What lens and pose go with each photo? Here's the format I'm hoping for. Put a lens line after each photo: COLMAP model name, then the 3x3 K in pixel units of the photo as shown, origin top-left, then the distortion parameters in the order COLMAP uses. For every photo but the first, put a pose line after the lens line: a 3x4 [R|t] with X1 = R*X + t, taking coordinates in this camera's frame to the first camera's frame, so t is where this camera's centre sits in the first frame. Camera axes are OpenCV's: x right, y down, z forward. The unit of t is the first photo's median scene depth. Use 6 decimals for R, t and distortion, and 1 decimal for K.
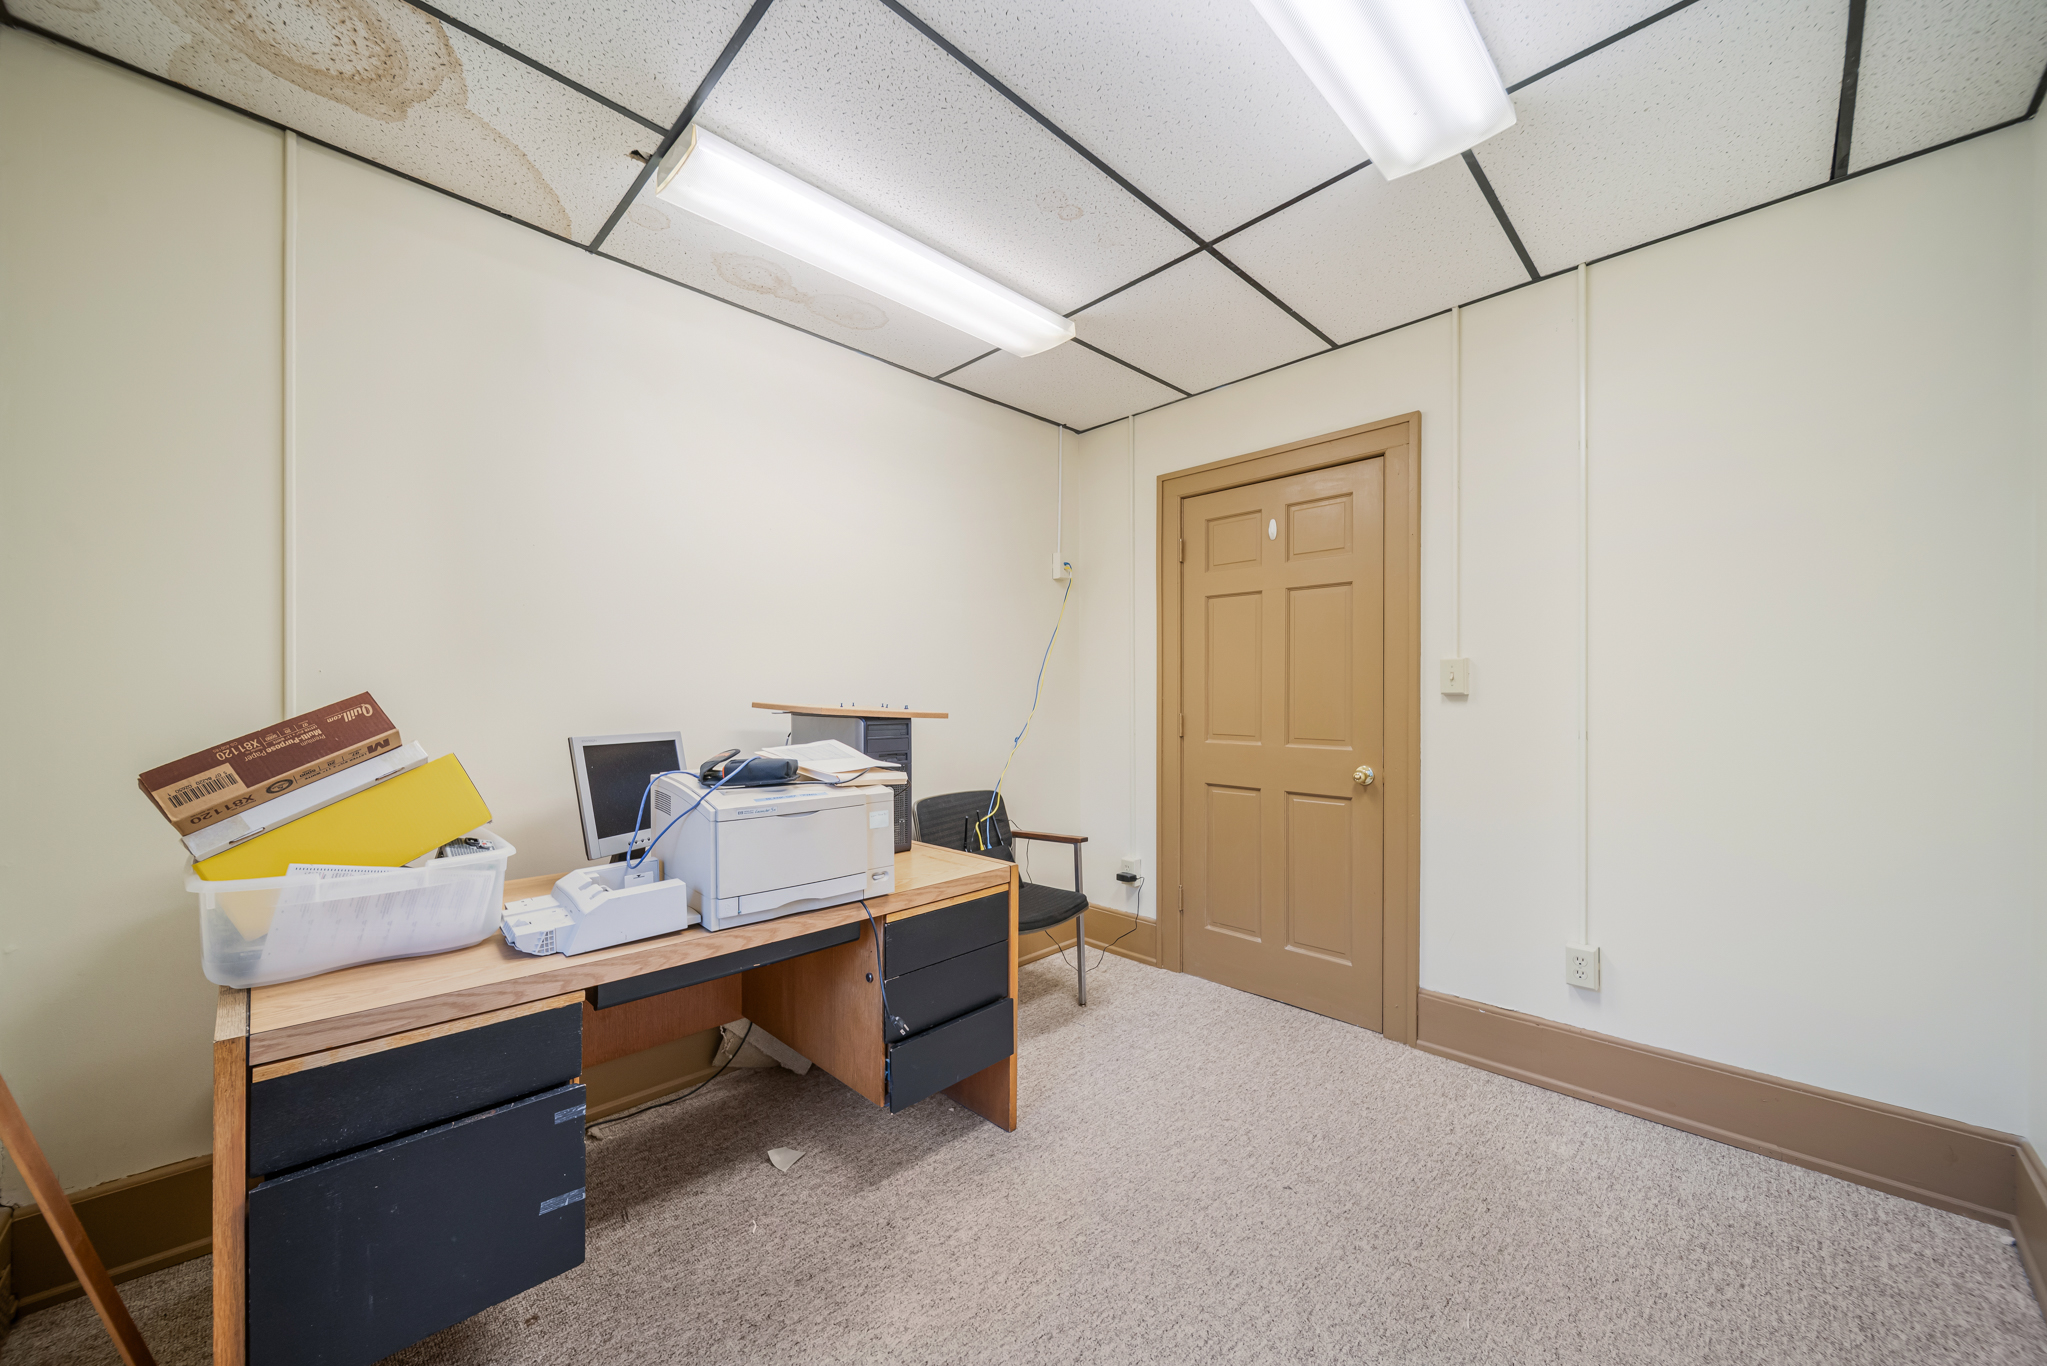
lens RADIAL K [[745.4, 0, 1014.2], [0, 745.4, 693.9], [0, 0, 1]] dist [-0.010237, -0.000378]
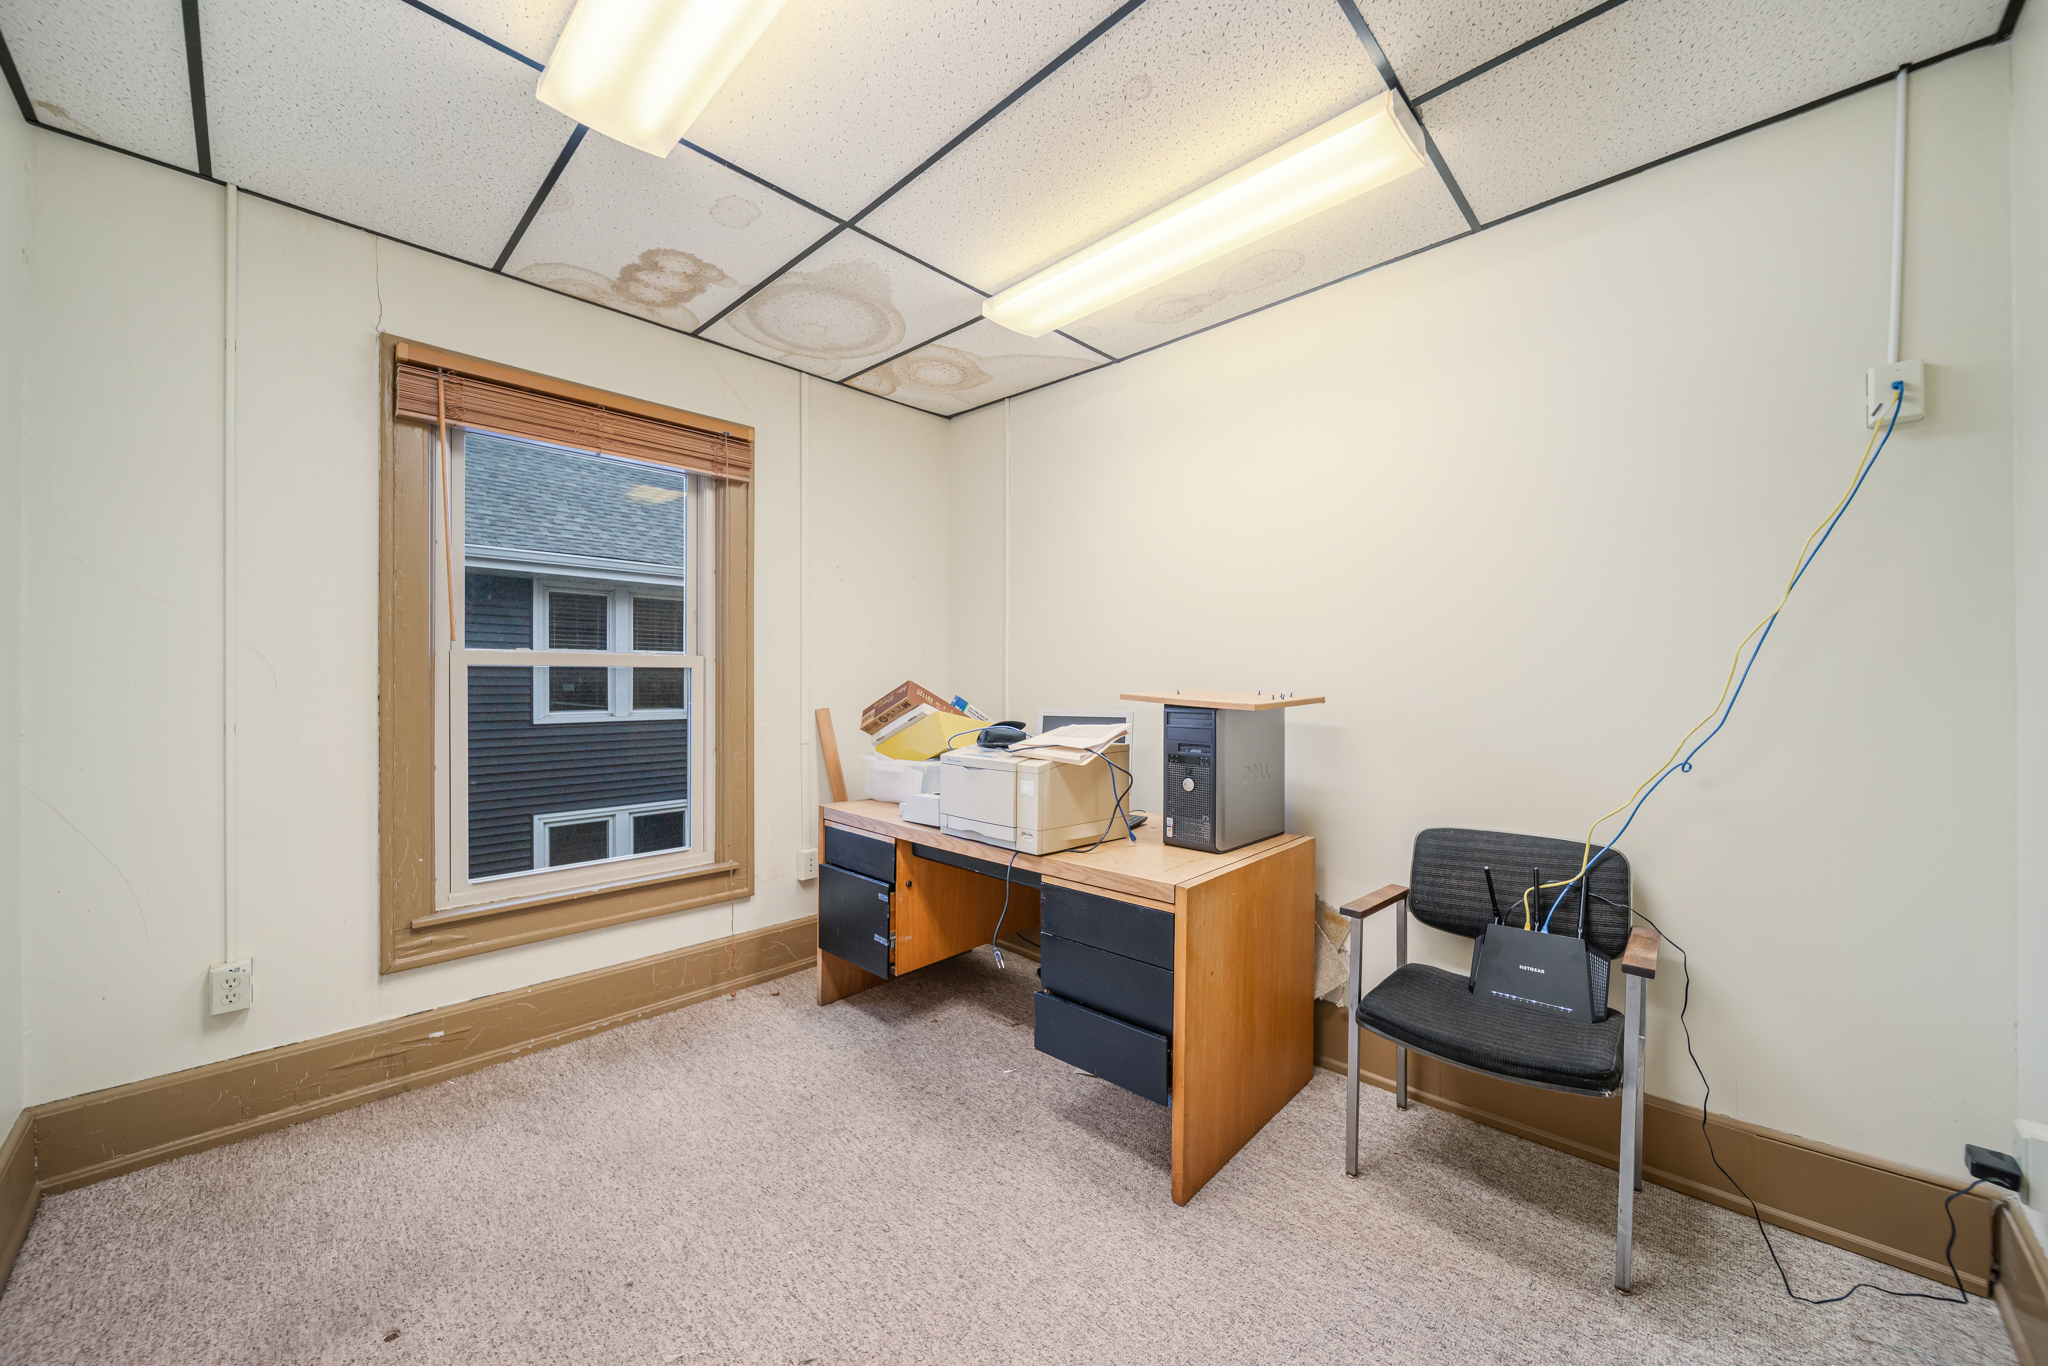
lens RADIAL K [[745.7, 0, 1015.8], [0, 745.7, 685.9], [0, 0, 1]] dist [-0.010237, -0.000378]
pose [[0.013180, 0.001591, -0.999912, 1.031095], [-0.003963, 0.999991, 0.001539, 0.006522], [0.999905, 0.003942, 0.013186, 1.002693]]
